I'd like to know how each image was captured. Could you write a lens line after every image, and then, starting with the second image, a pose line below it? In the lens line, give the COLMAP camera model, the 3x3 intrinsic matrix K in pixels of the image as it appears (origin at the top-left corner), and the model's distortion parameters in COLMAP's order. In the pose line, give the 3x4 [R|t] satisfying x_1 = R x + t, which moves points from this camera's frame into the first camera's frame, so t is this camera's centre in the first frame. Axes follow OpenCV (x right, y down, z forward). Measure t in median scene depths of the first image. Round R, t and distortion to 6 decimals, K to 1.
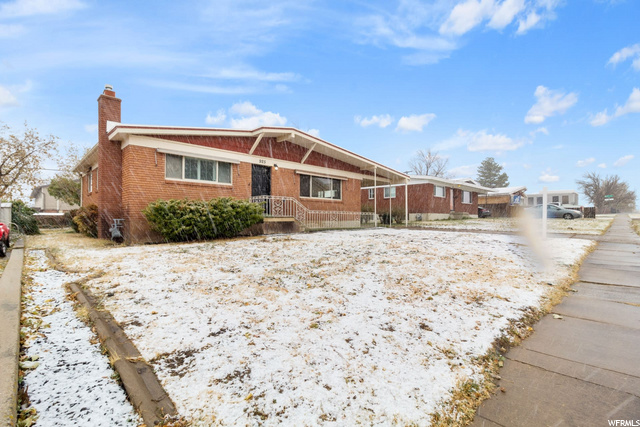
lens RADIAL K [[297.6, 0, 330.2], [0, 297.6, 208.3], [0, 0, 1]] dist [0.003901, 0.000642]
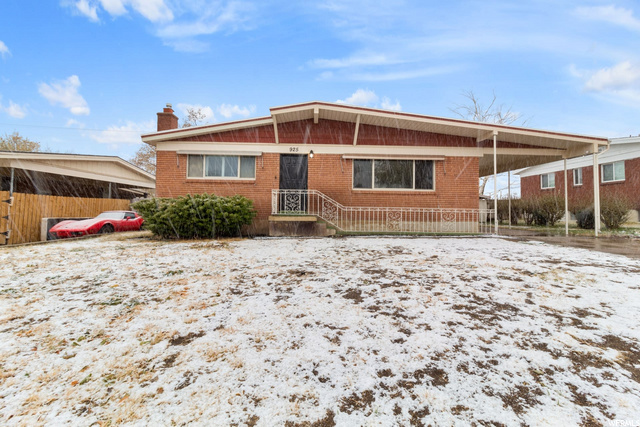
lens RADIAL K [[297.6, 0, 330.2], [0, 297.6, 208.3], [0, 0, 1]] dist [0.003901, 0.000642]
pose [[0.710078, -0.012389, -0.704014, 0.437164], [0.009710, 0.999922, -0.007803, 0.017277], [0.704056, -0.001295, 0.710144, 0.474704]]
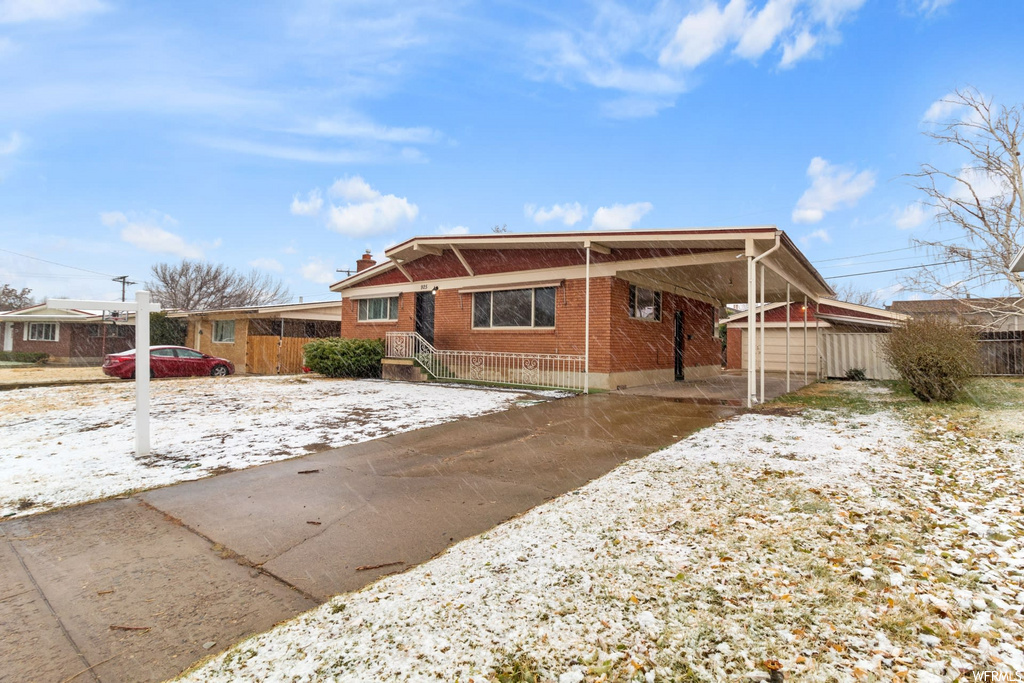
lens RADIAL K [[495.0, 0, 512.0], [0, 495.0, 341.5], [0, 0, 1]] dist [0.001070, 0.000154]
pose [[0.086031, -0.023540, -0.996014, 1.072666], [-0.001850, 0.999715, -0.023787, 0.015201], [0.996291, 0.003889, 0.085963, 1.118700]]
